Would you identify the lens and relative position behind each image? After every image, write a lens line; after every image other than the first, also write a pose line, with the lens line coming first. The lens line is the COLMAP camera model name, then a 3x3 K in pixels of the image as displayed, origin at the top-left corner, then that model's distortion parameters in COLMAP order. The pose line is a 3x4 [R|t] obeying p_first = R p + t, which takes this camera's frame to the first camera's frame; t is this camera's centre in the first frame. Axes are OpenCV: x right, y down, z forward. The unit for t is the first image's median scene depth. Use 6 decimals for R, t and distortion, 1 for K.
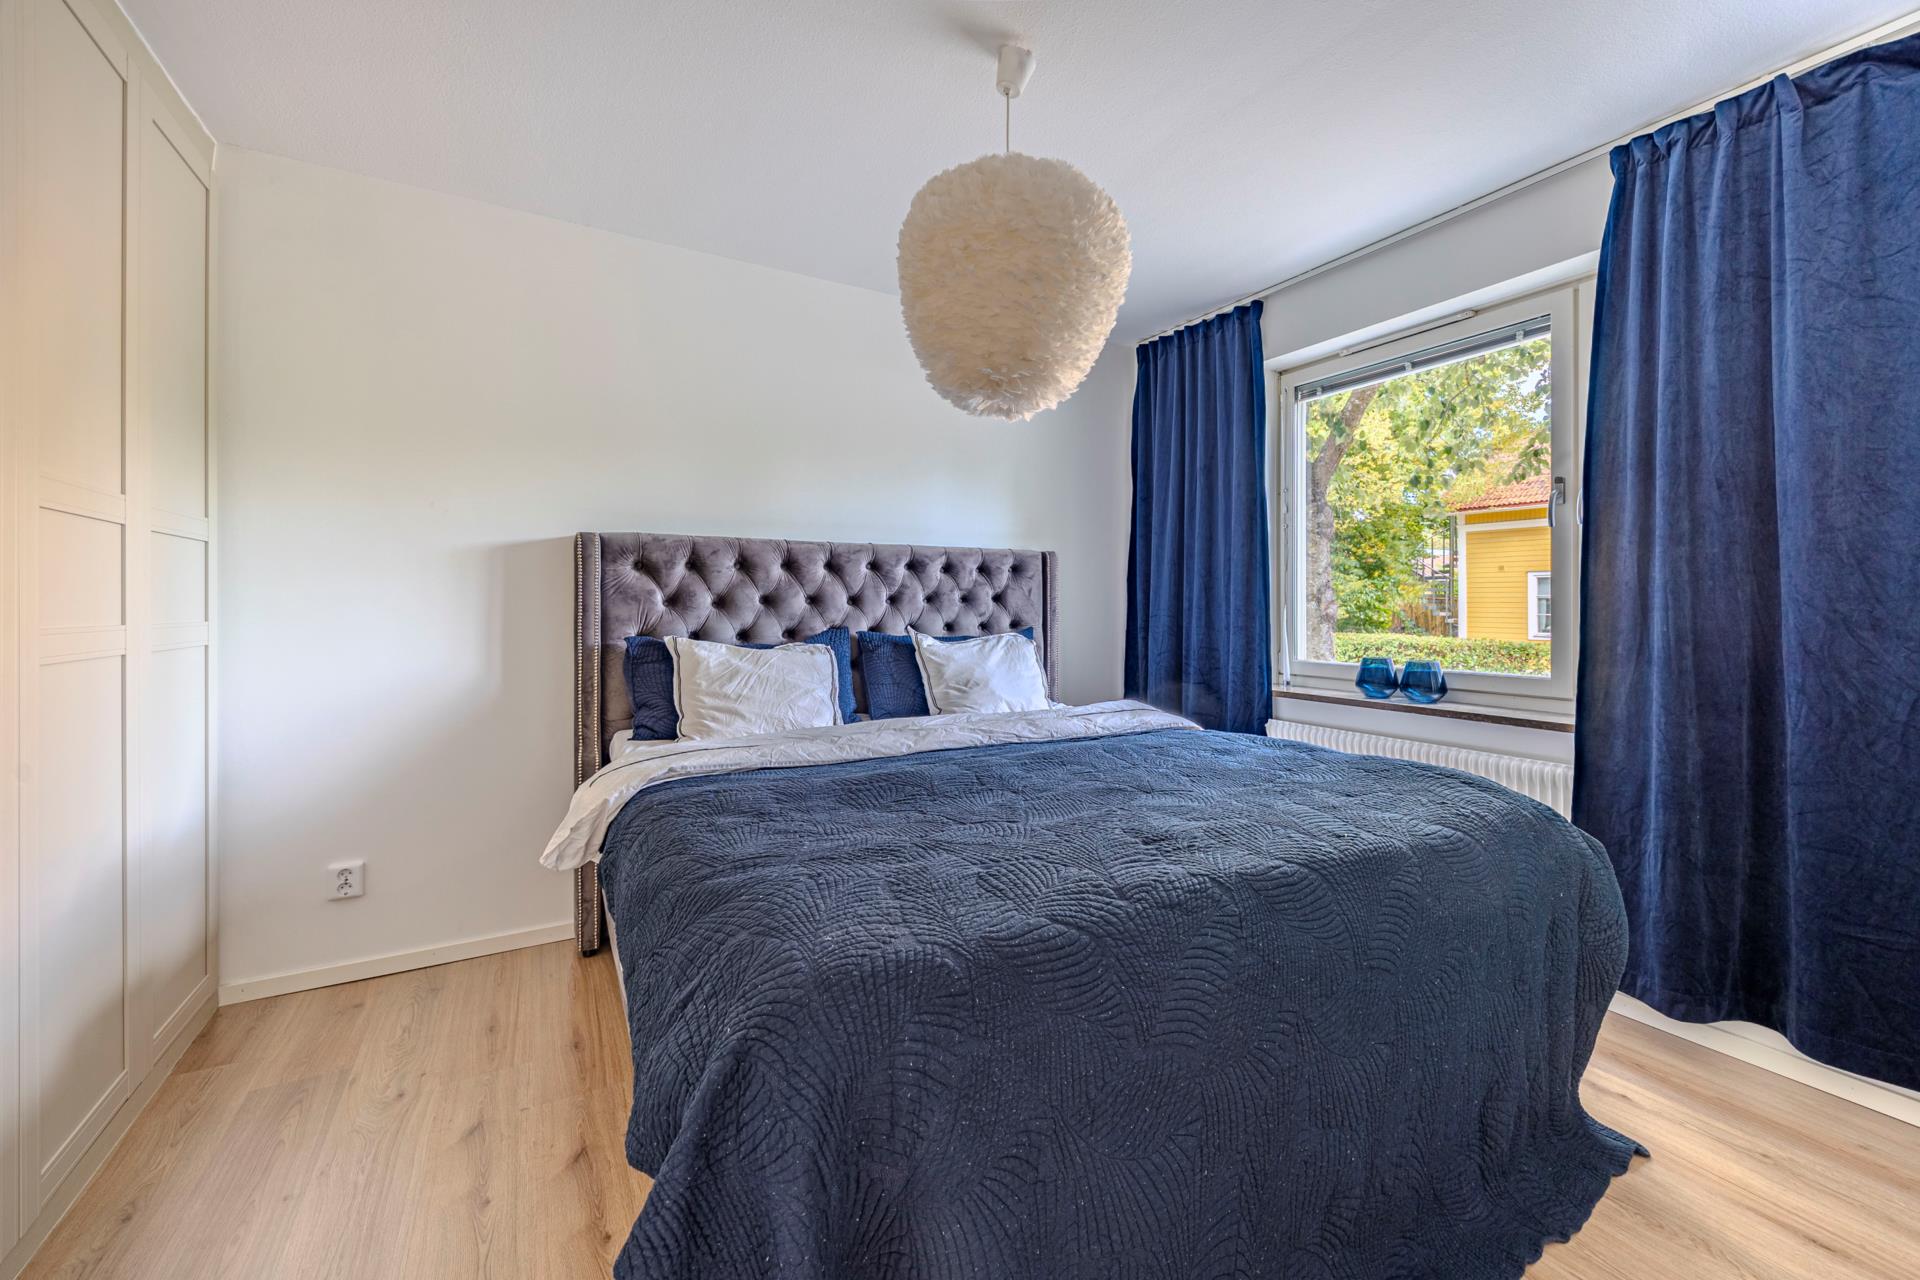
lens RADIAL K [[729.0, 0, 955.7], [0, 729.0, 598.8], [0, 0, 1]] dist [0.005384, -0.000428]
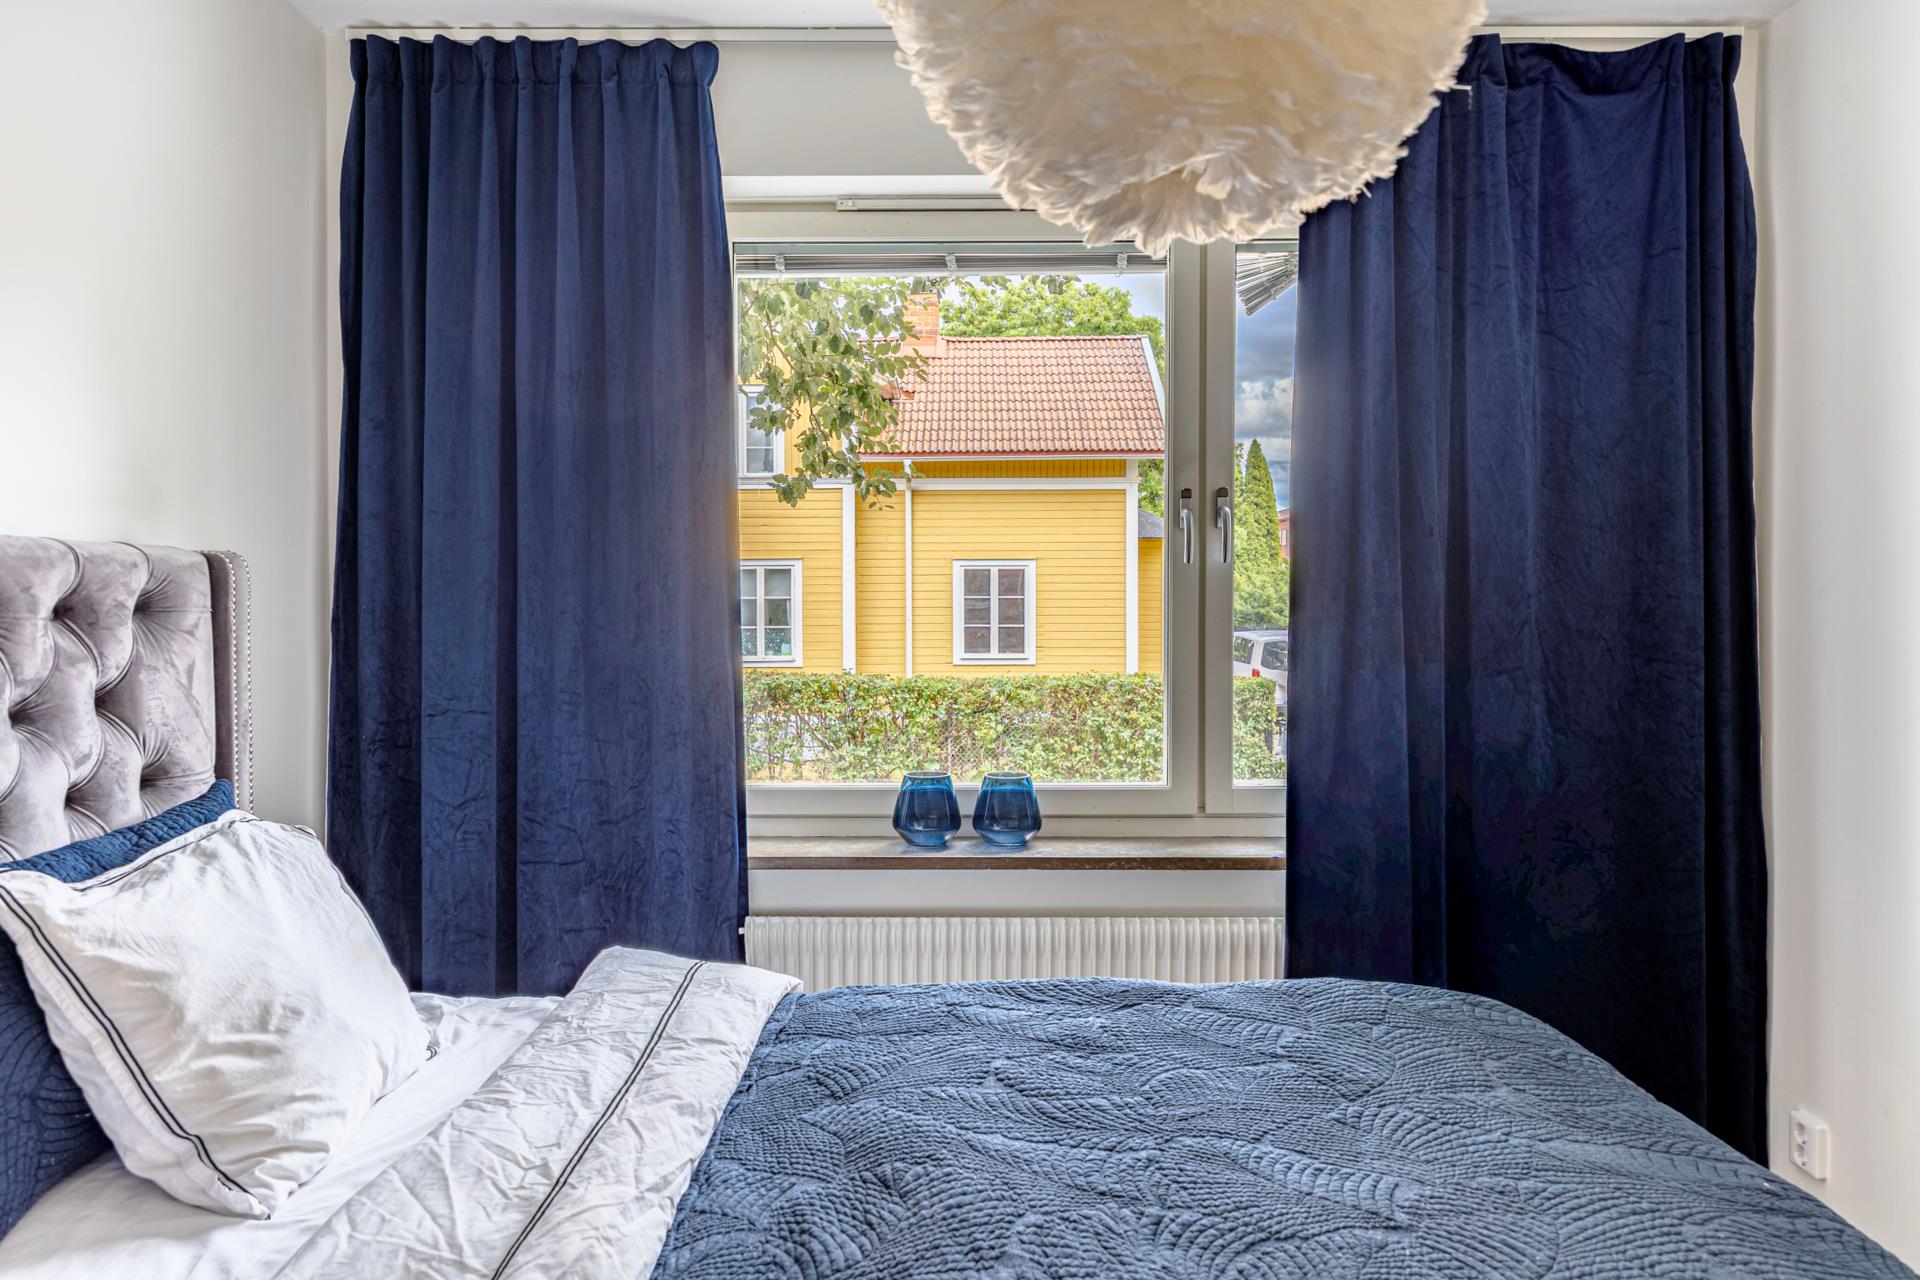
lens RADIAL K [[1342.8, 0, 956.3], [0, 1342.8, 628.4], [0, 0, 1]] dist [0.000165, 0.000012]
pose [[0.504392, -0.013266, 0.863373, -0.274348], [0.001628, 0.999895, 0.014413, -0.042853], [-0.863473, -0.005864, 0.504360, 0.436319]]
